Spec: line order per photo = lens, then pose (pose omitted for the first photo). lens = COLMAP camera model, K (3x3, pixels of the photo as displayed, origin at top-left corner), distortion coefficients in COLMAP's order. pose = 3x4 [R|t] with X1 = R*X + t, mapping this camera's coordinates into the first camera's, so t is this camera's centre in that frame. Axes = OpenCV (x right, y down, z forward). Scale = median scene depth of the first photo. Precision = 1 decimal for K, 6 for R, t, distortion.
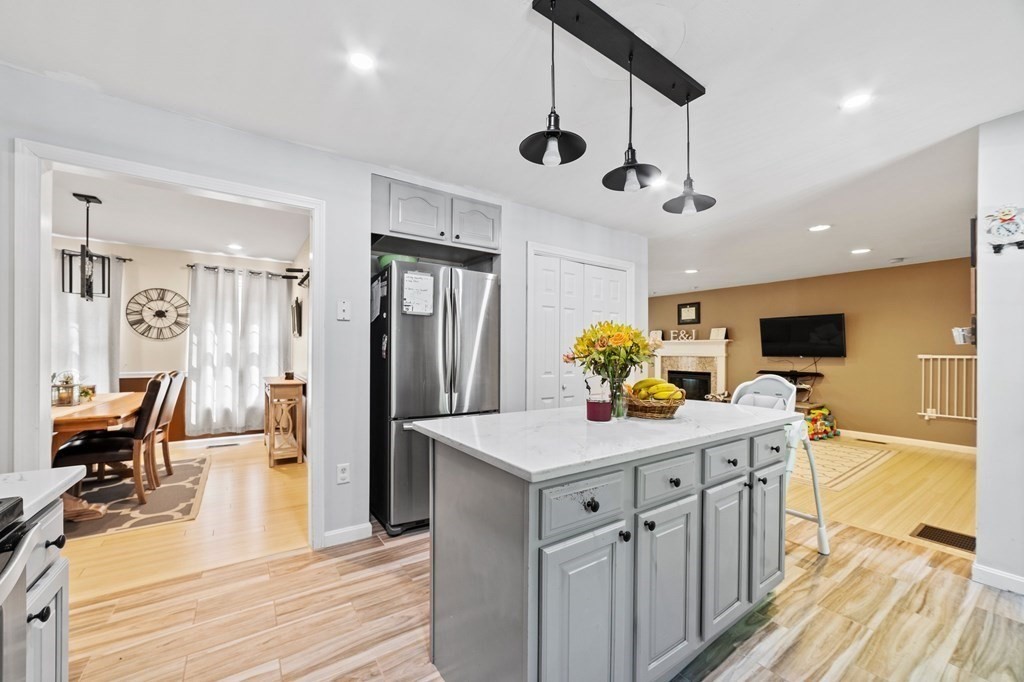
lens RADIAL K [[393.4, 0, 509.9], [0, 393.4, 351.8], [0, 0, 1]] dist [-0.015628, 0.002965]
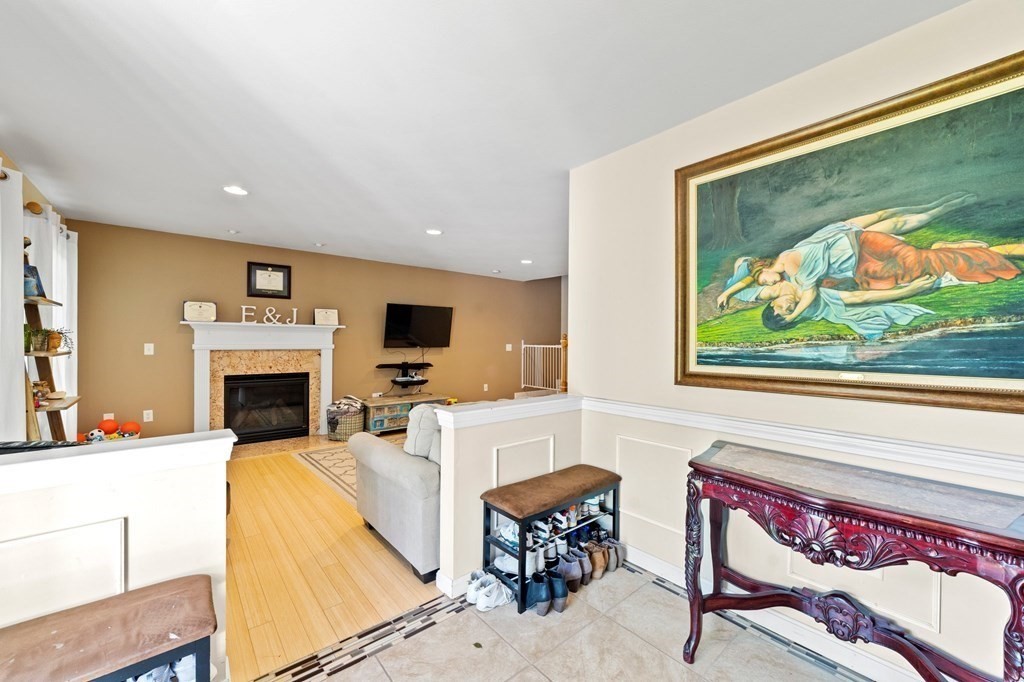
lens RADIAL K [[393.4, 0, 504.1], [0, 393.4, 338.2], [0, 0, 1]] dist [-0.015628, 0.002965]
pose [[-0.092632, 0.004362, 0.995691, -0.213161], [-0.006425, 0.999967, -0.004978, -0.005922], [-0.995680, -0.006859, -0.092601, 0.753042]]
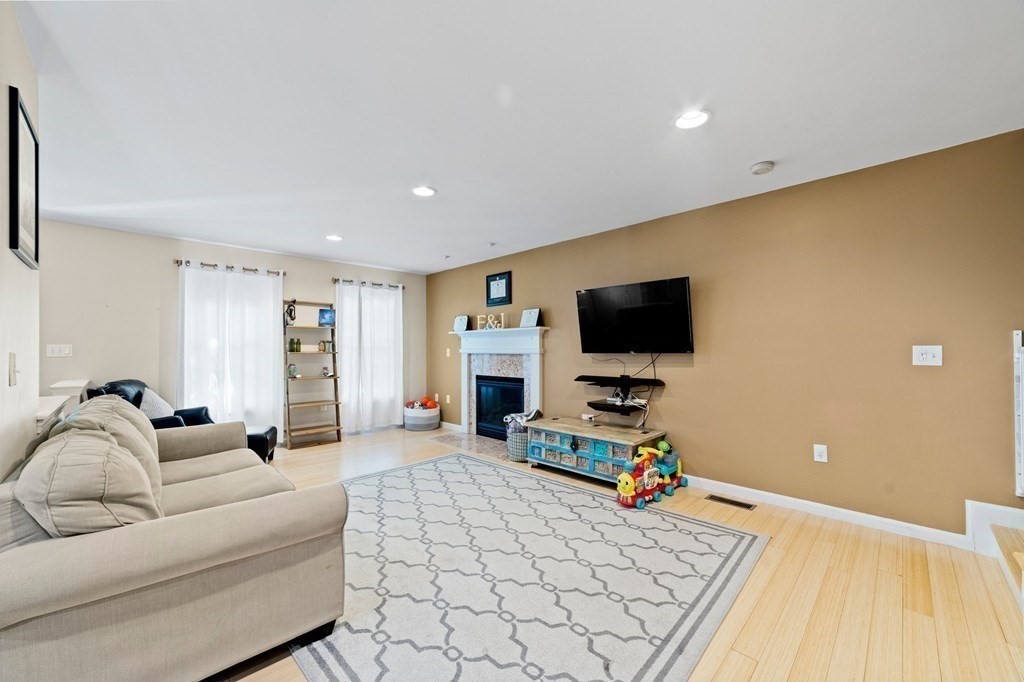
lens RADIAL K [[393.4, 0, 511.2], [0, 393.4, 347.6], [0, 0, 1]] dist [-0.015628, 0.002965]
pose [[0.982774, -0.007798, 0.184645, 0.387183], [0.008556, 0.999958, -0.003309, 0.004063], [-0.184611, 0.004832, 0.982800, 0.377031]]
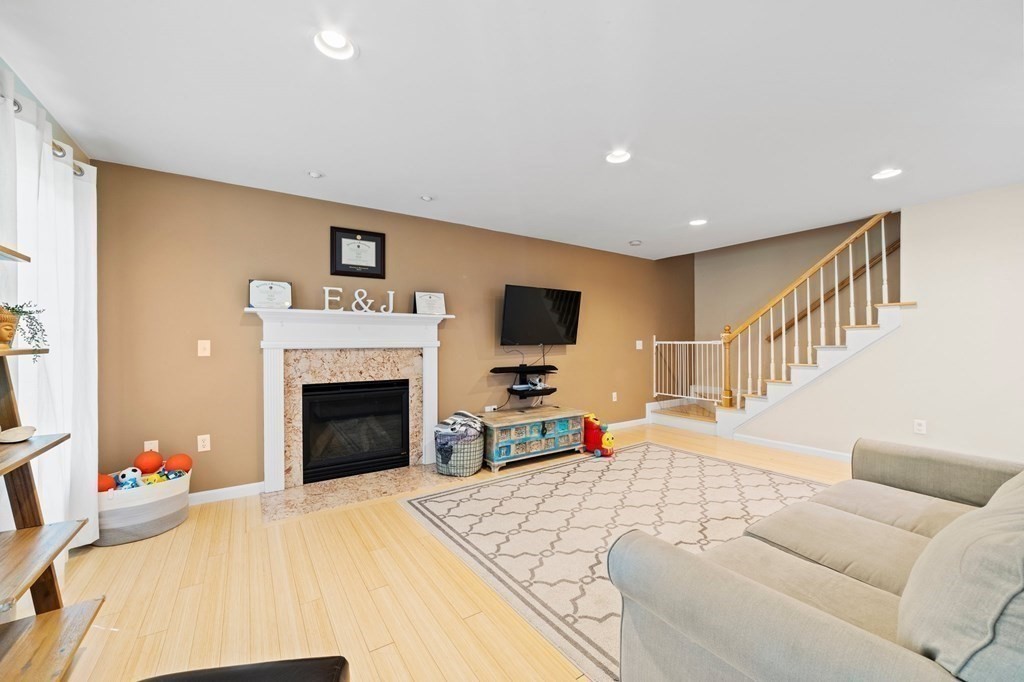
lens RADIAL K [[393.4, 0, 503.7], [0, 393.4, 338.1], [0, 0, 1]] dist [-0.015628, 0.002965]
pose [[0.022285, 0.007471, 0.999724, 0.010166], [0.003863, 0.999964, -0.007558, 0.004683], [-0.999744, 0.004030, 0.022255, 0.902073]]
